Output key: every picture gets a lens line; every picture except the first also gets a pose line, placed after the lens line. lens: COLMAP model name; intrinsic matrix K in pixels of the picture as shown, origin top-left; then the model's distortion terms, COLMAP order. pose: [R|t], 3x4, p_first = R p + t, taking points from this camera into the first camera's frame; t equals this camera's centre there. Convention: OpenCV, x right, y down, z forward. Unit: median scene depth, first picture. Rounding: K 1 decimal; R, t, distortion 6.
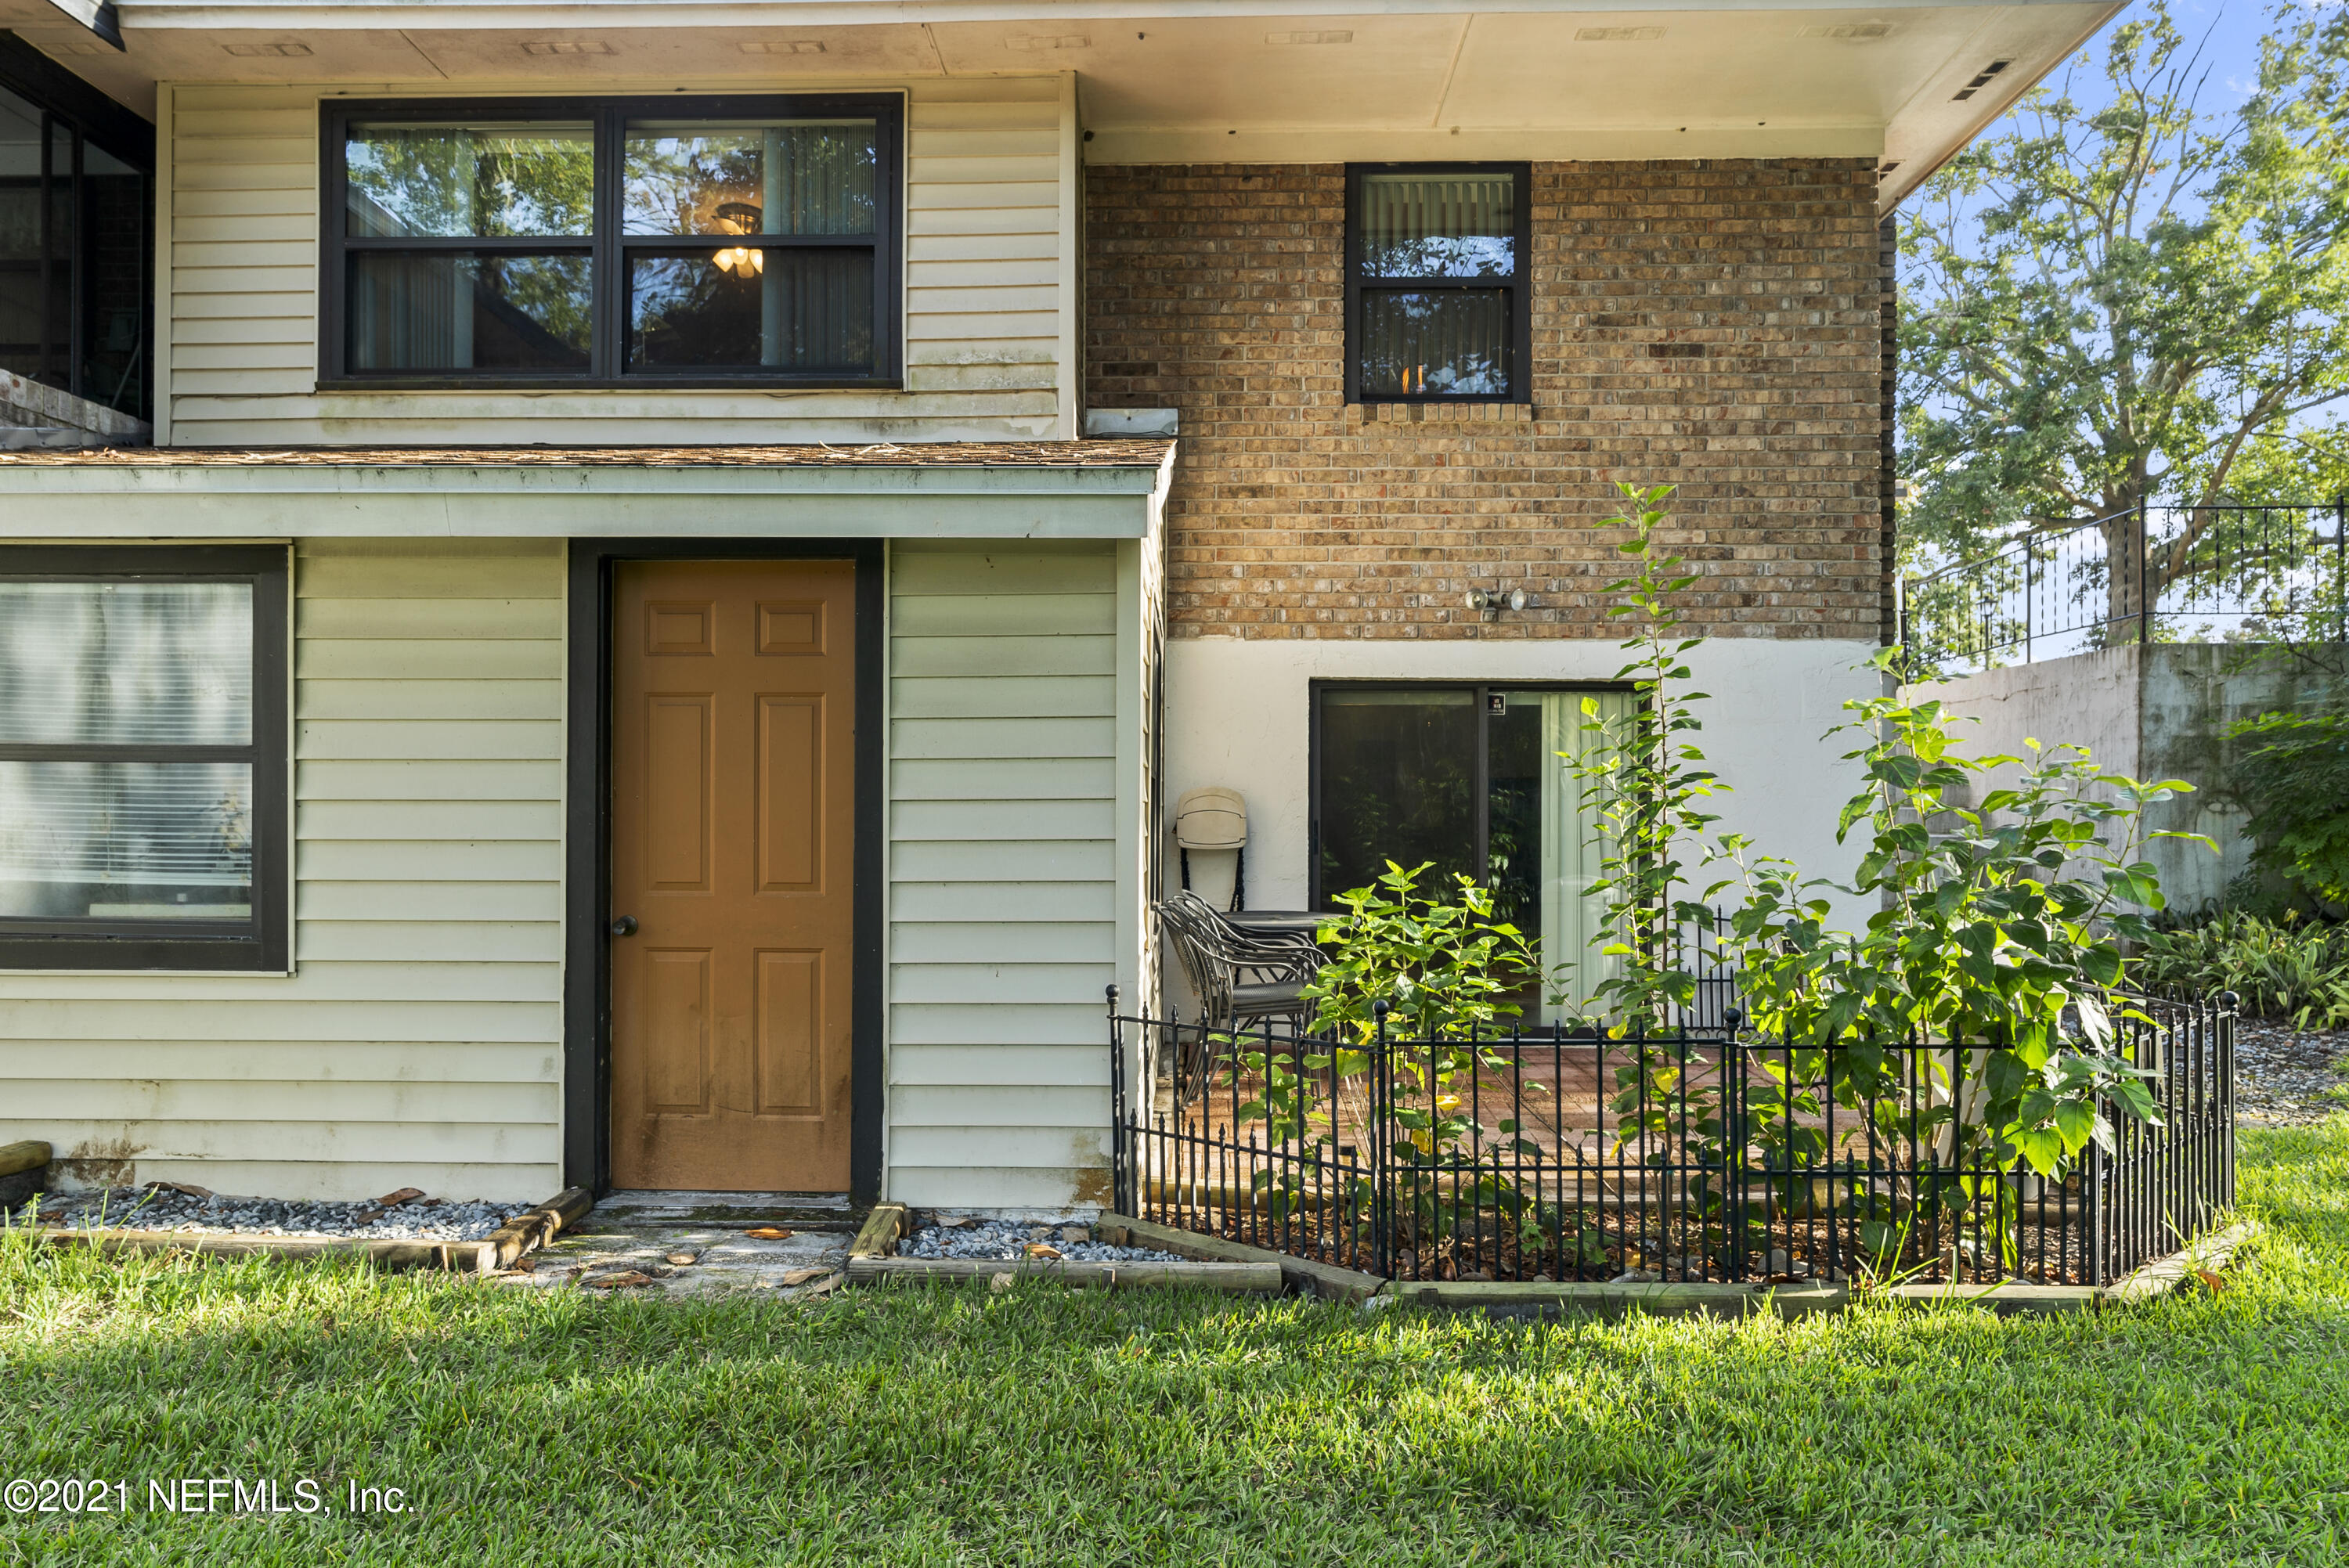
lens RADIAL K [[1349.2, 0, 1169.5], [0, 1349.2, 795.5], [0, 0, 1]] dist [-0.004545, 0.000642]
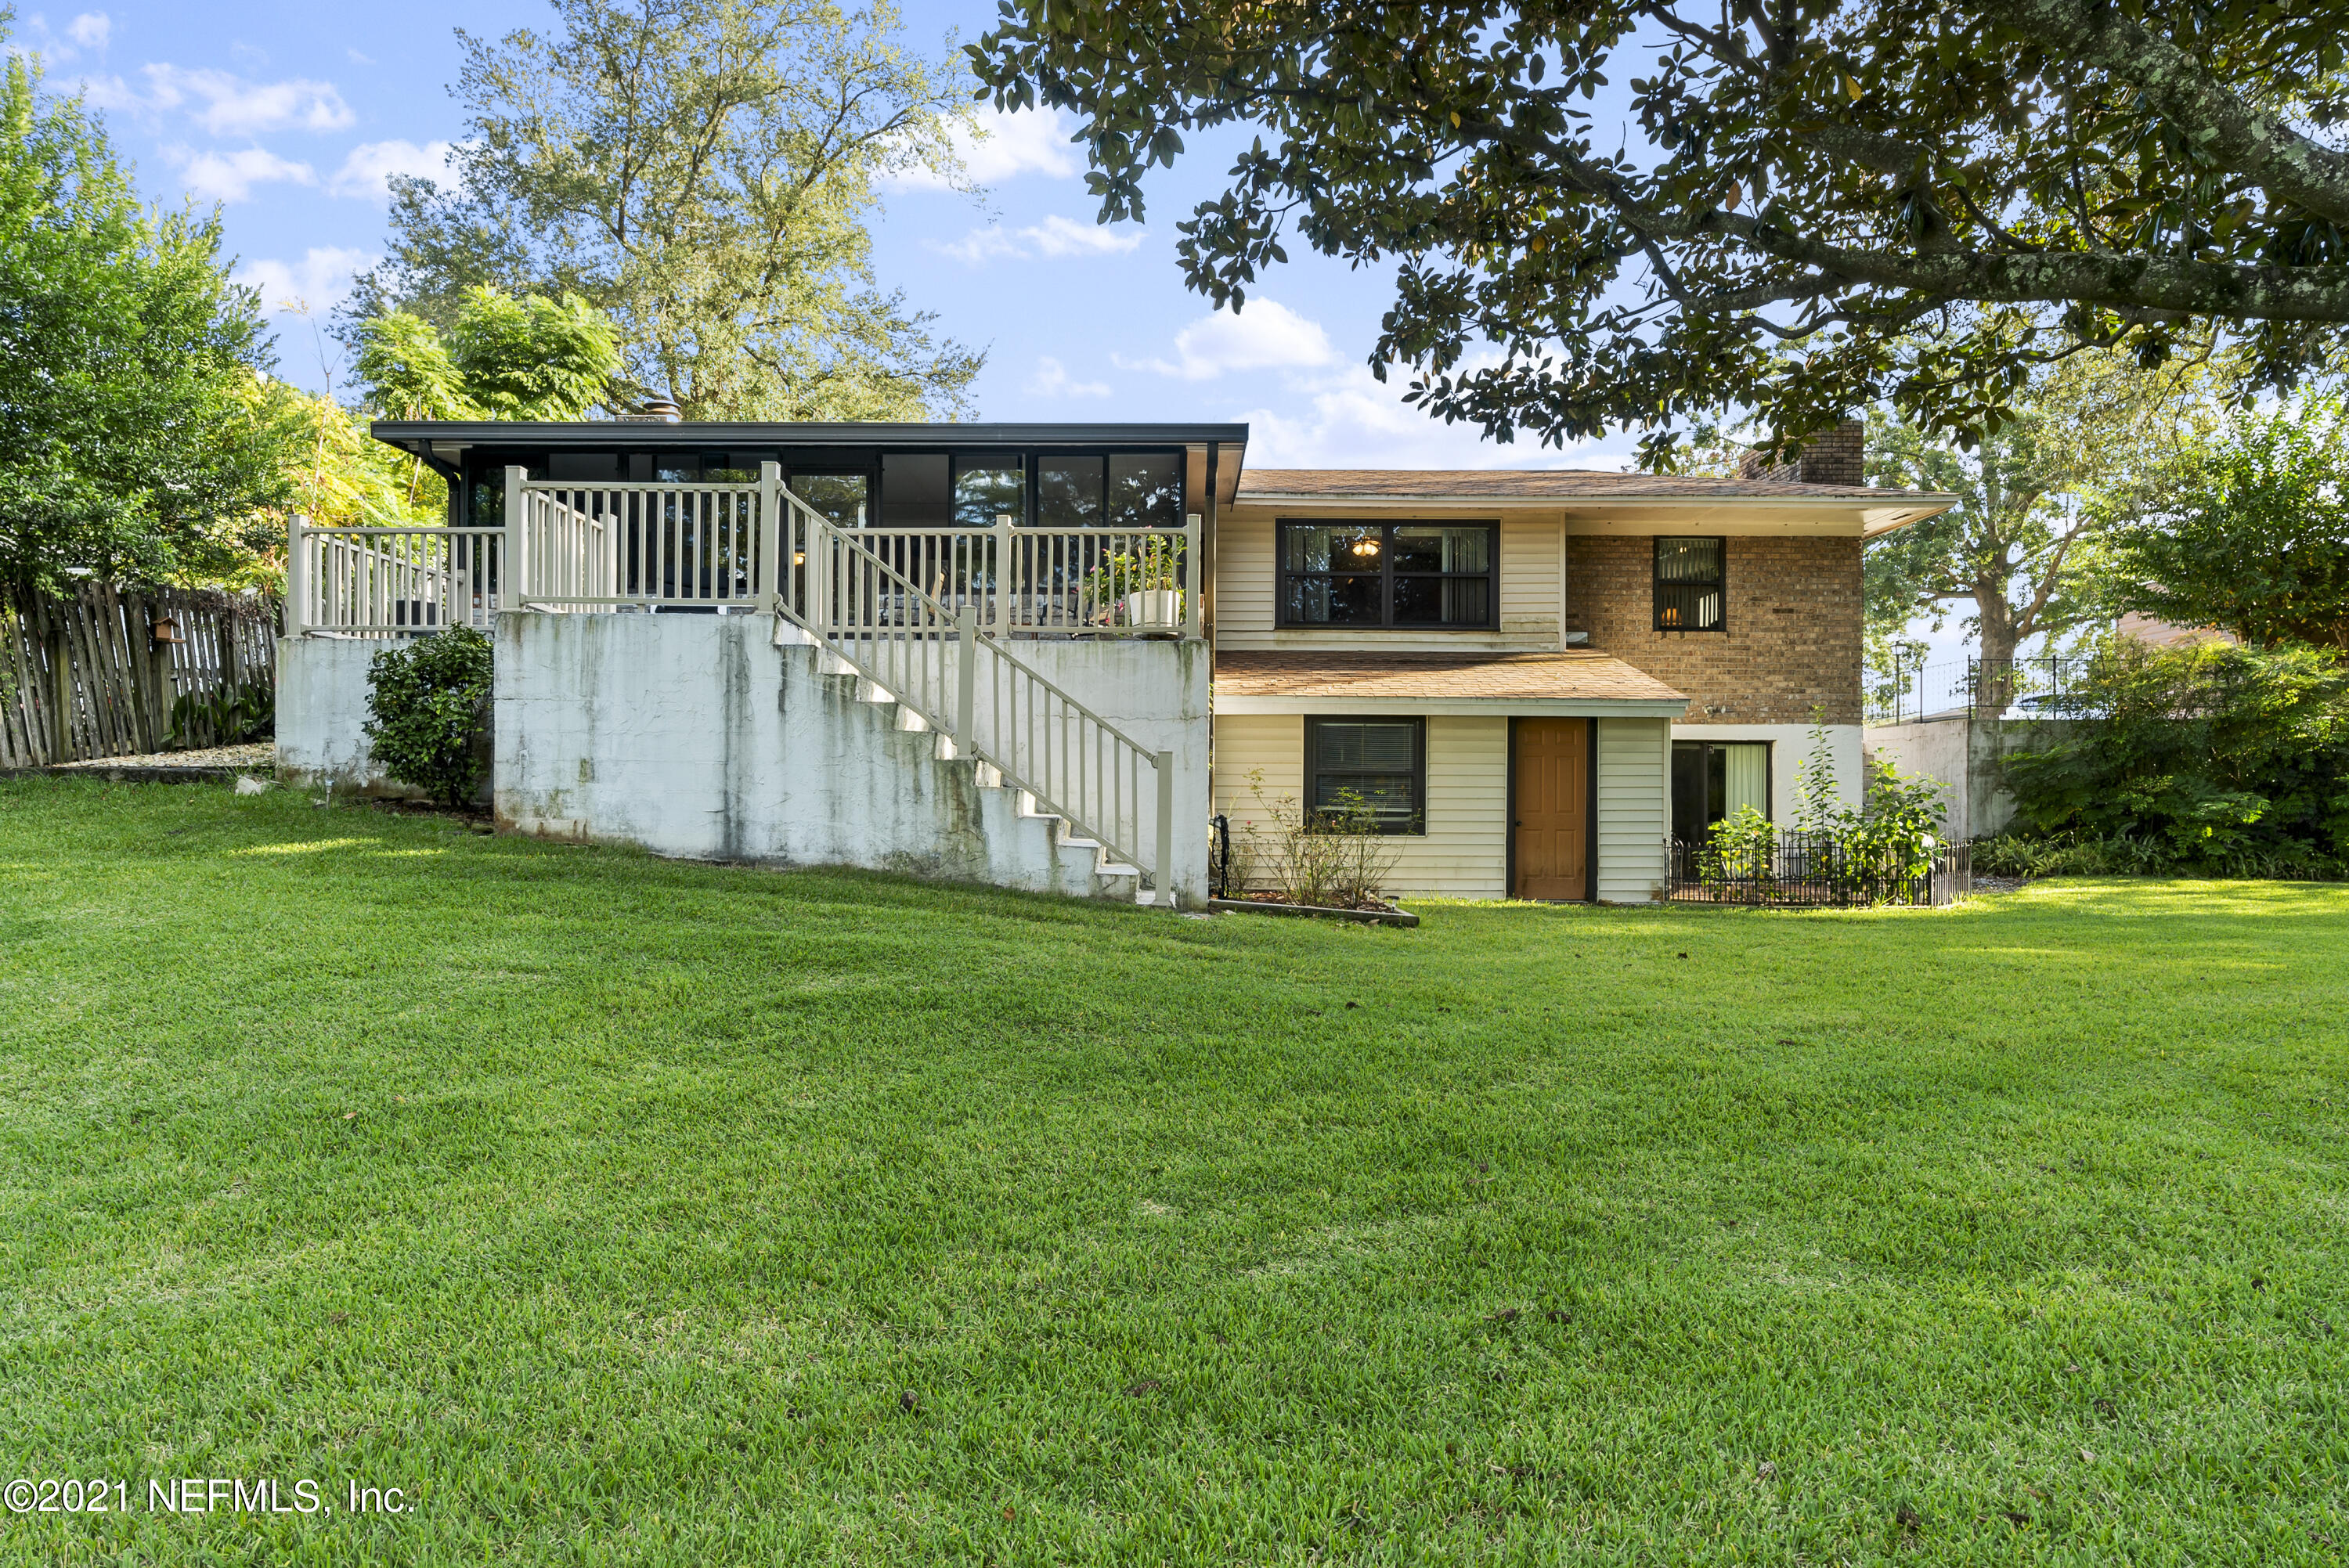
lens RADIAL K [[1245.2, 0, 1175.5], [0, 1245.2, 783.8], [0, 0, 1]] dist [-0.003143, -0.000410]
pose [[0.999747, 0.002339, 0.022349, -0.823489], [-0.002366, 0.999997, 0.001174, -0.003492], [-0.022346, -0.001227, 0.999750, -1.325552]]
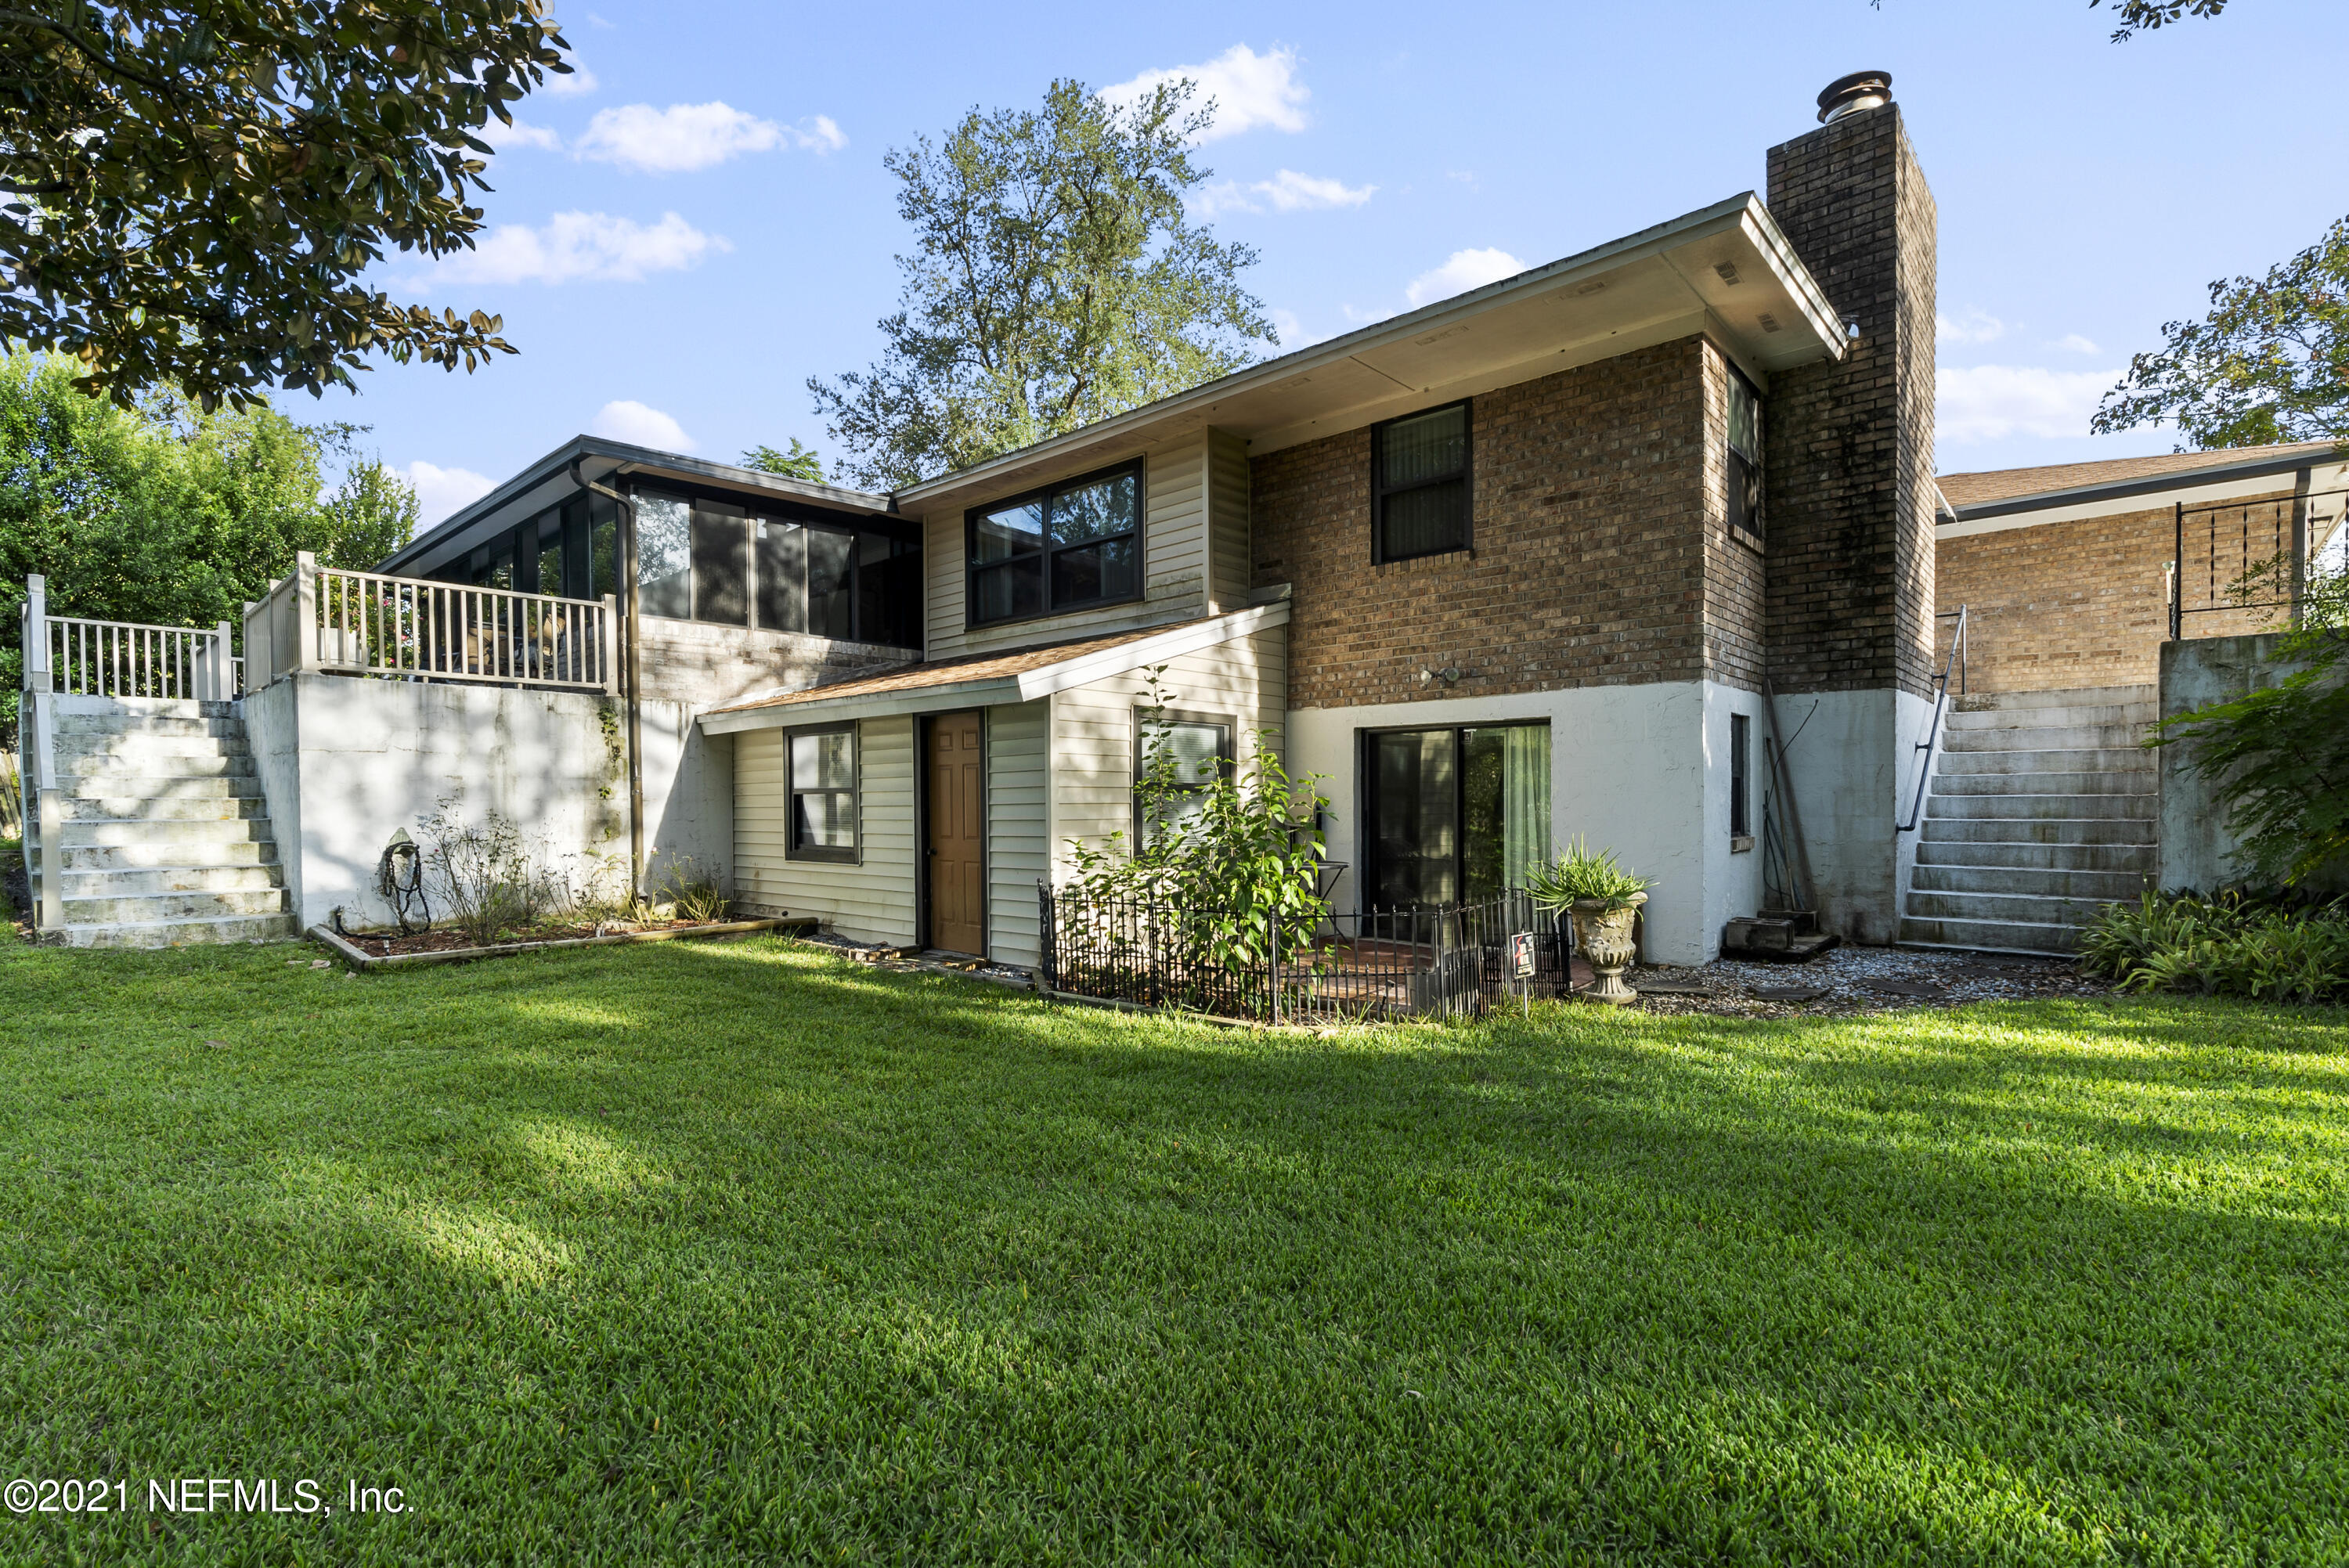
lens RADIAL K [[1067.0, 0, 1165.9], [0, 1067.0, 802.7], [0, 0, 1]] dist [-0.018092, 0.000212]
pose [[0.761727, -0.009974, -0.647821, 0.805514], [0.017564, 0.999832, 0.005258, -0.003128], [0.647660, -0.015383, 0.761774, -0.199898]]
